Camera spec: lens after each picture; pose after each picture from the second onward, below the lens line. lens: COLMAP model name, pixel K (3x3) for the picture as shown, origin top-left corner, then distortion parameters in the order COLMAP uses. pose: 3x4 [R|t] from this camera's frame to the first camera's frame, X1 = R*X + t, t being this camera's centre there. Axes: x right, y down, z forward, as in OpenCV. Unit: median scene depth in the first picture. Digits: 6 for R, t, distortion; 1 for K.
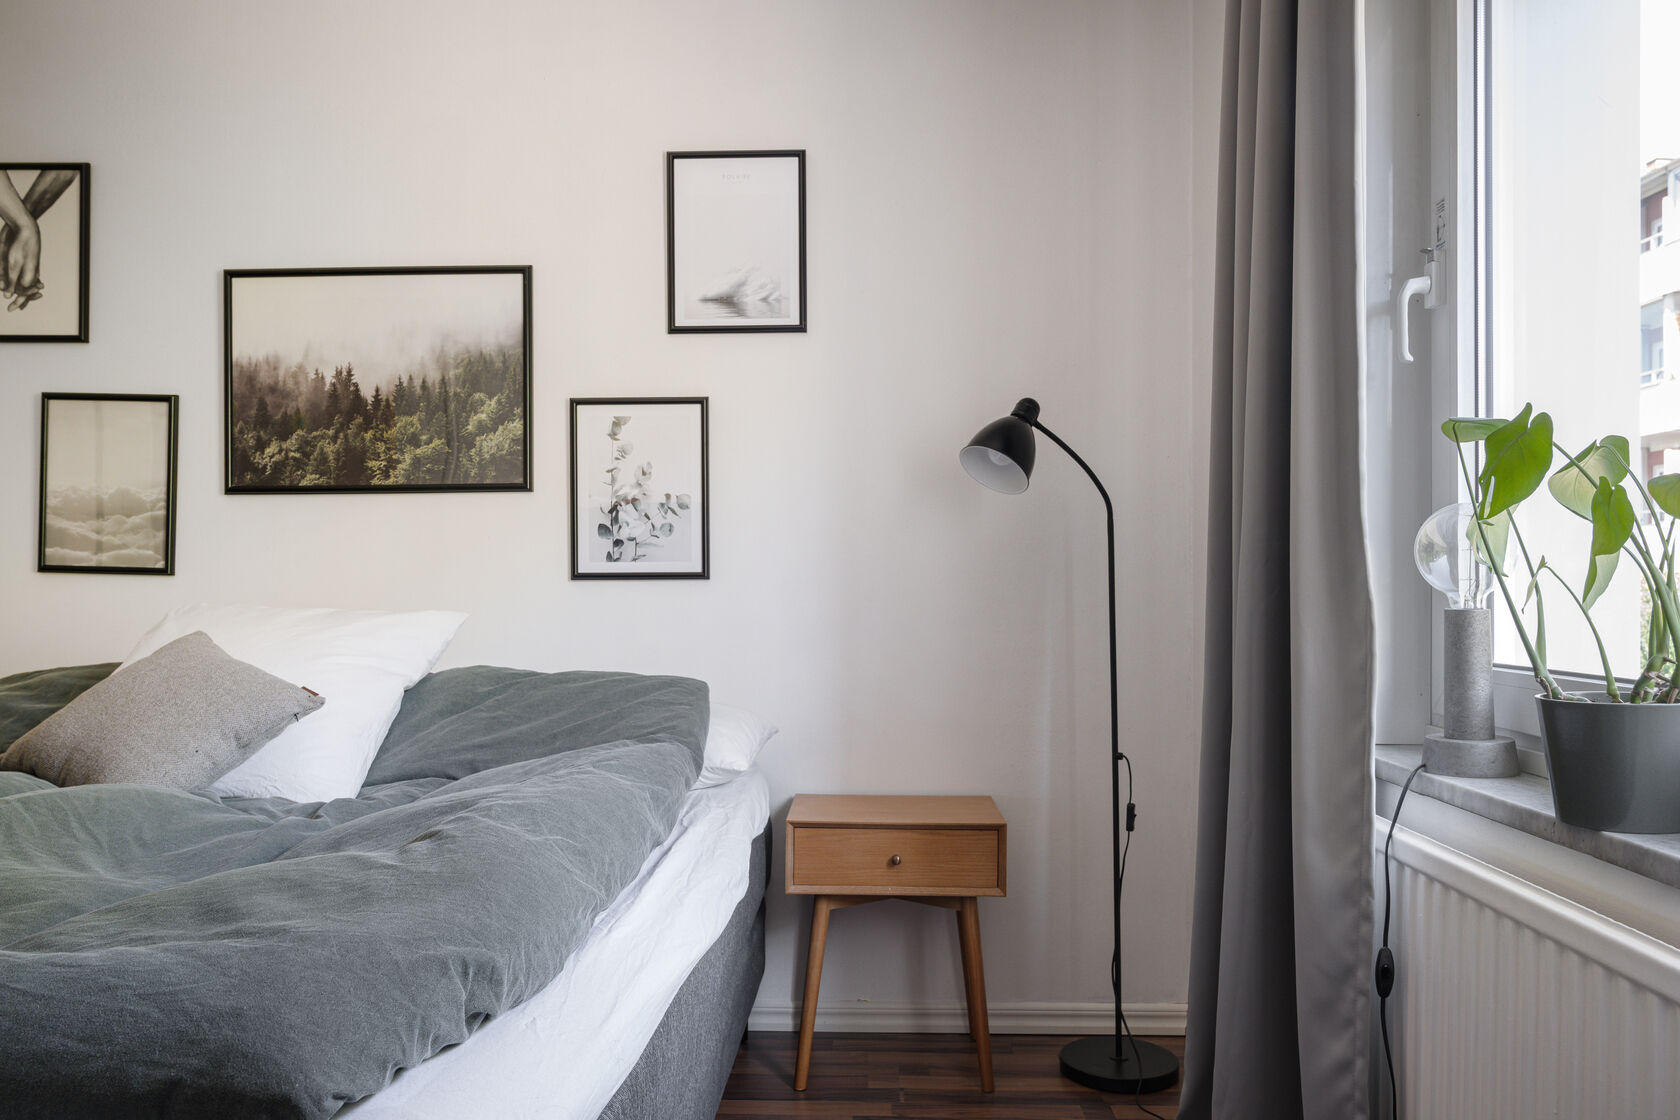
lens RADIAL K [[1231.5, 0, 844.3], [0, 1231.5, 560.4], [0, 0, 1]] dist [-0.012125, -0.000873]
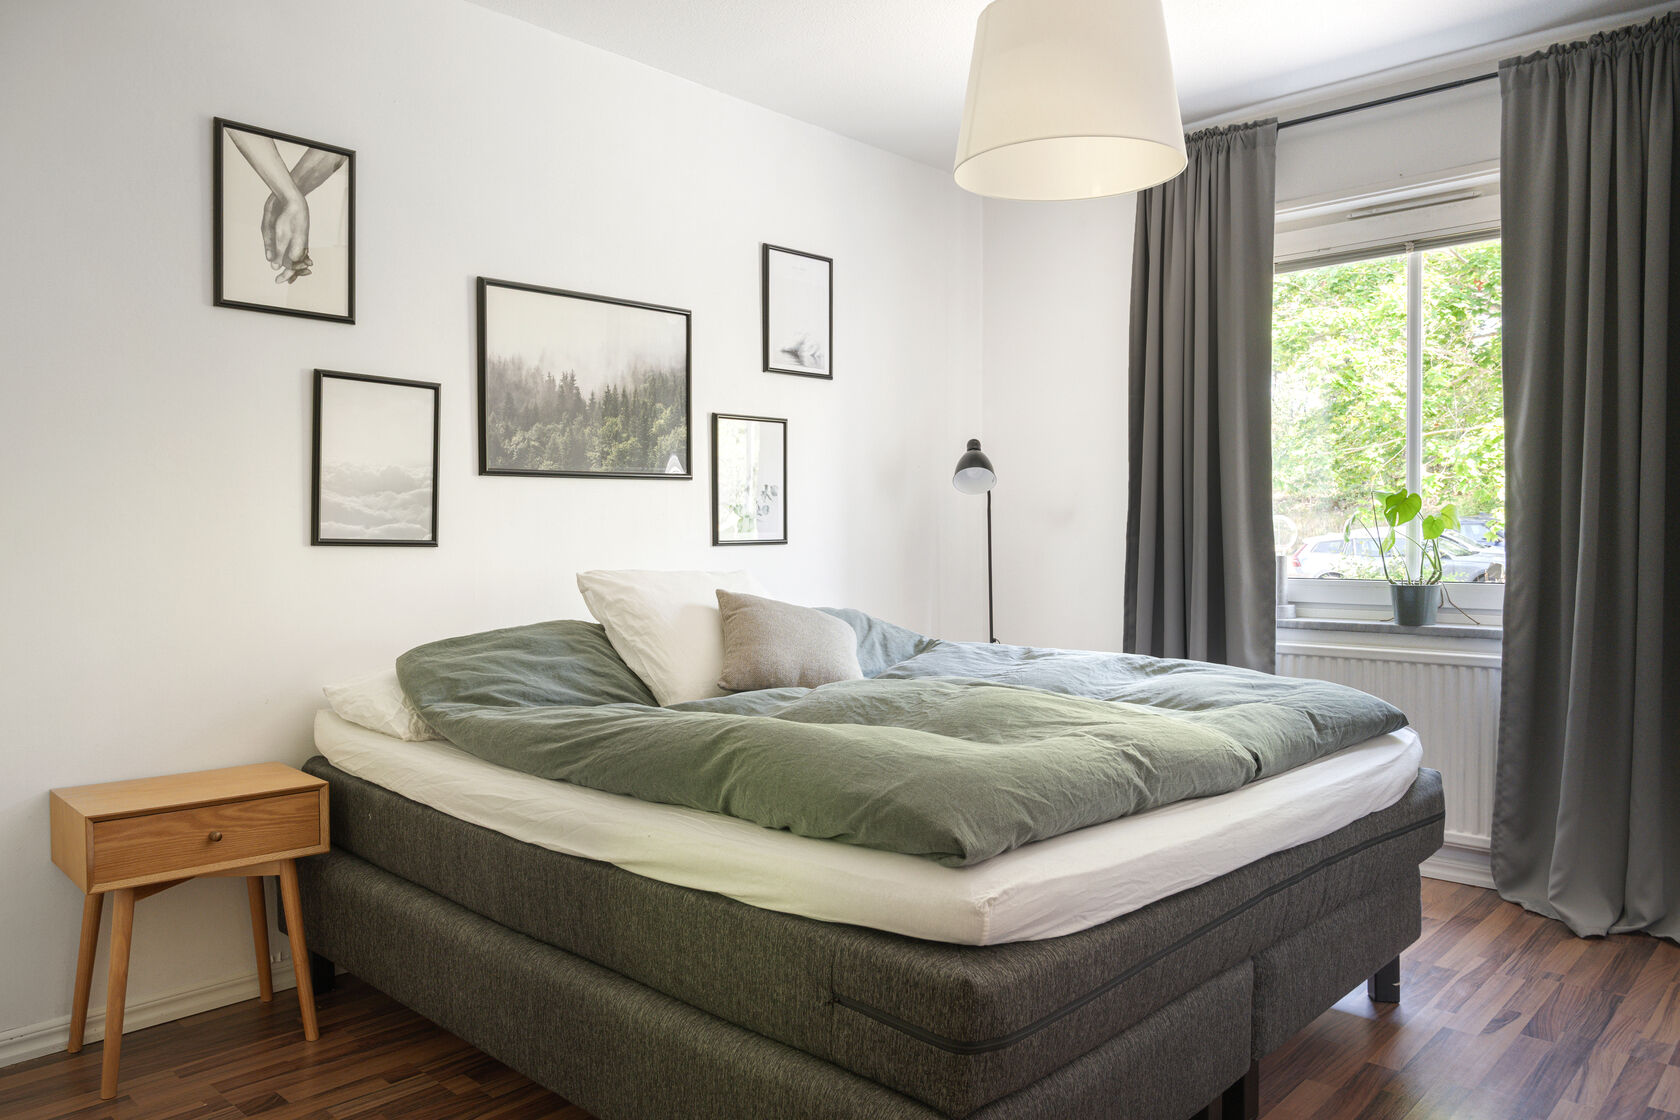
lens RADIAL K [[1136.1, 0, 841.4], [0, 1136.1, 561.1], [0, 0, 1]] dist [-0.005232, -0.001520]
pose [[0.683204, -0.023270, 0.729856, -1.046212], [0.005463, 0.999627, 0.026757, -0.000393], [-0.730207, -0.014293, 0.683077, 0.035618]]
